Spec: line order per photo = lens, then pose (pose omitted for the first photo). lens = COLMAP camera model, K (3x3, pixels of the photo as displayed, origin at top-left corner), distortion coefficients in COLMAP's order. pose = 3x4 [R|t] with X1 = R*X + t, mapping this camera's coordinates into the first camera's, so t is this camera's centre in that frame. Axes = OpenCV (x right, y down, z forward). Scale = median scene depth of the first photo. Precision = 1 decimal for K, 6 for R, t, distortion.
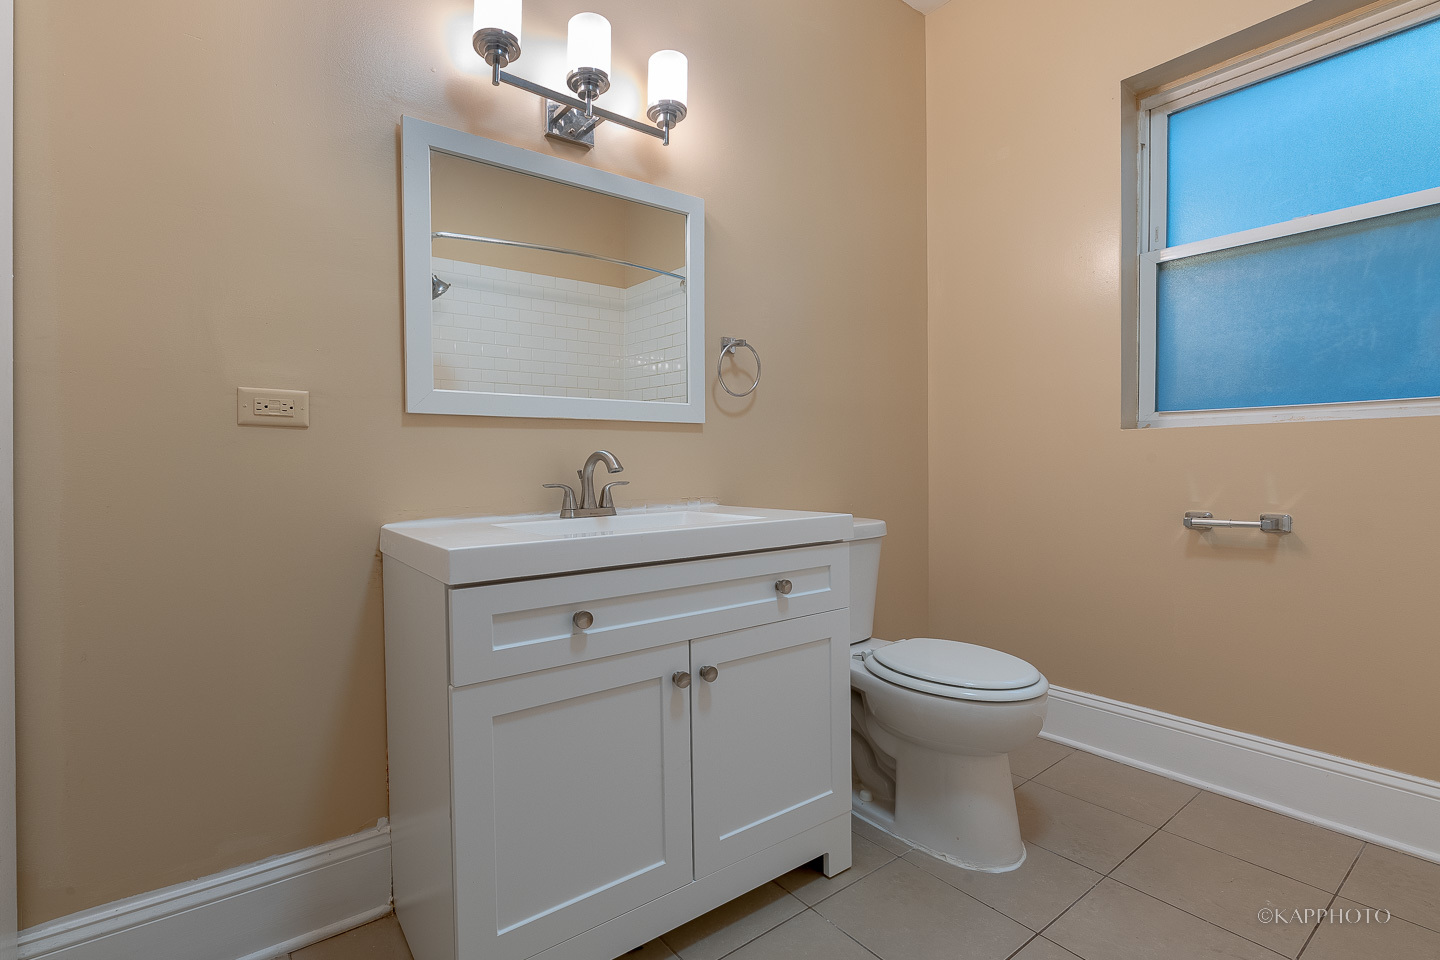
lens RADIAL K [[658.0, 0, 720.0], [0, 658.0, 480.0], [0, 0, 1]] dist [0.000675, -0.000534]
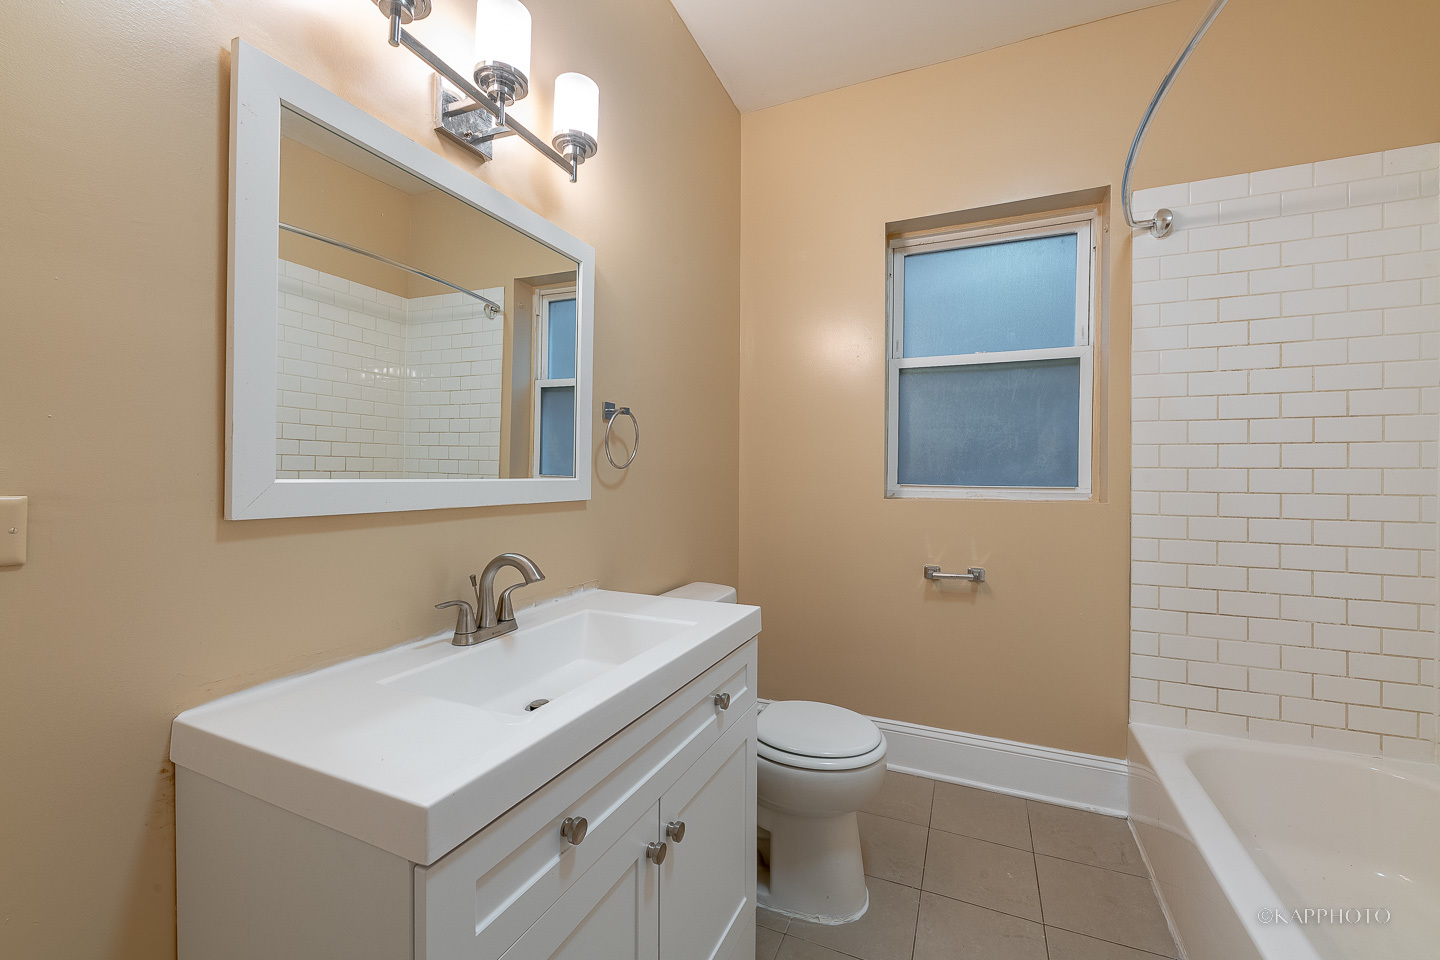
lens RADIAL K [[579.1, 0, 731.0], [0, 579.1, 478.0], [0, 0, 1]] dist [0.008692, -0.007950]
pose [[0.869387, 0.044234, 0.492148, -0.238631], [-0.044404, 0.998949, -0.011345, -0.111267], [-0.492132, -0.011990, 0.870438, 0.210833]]
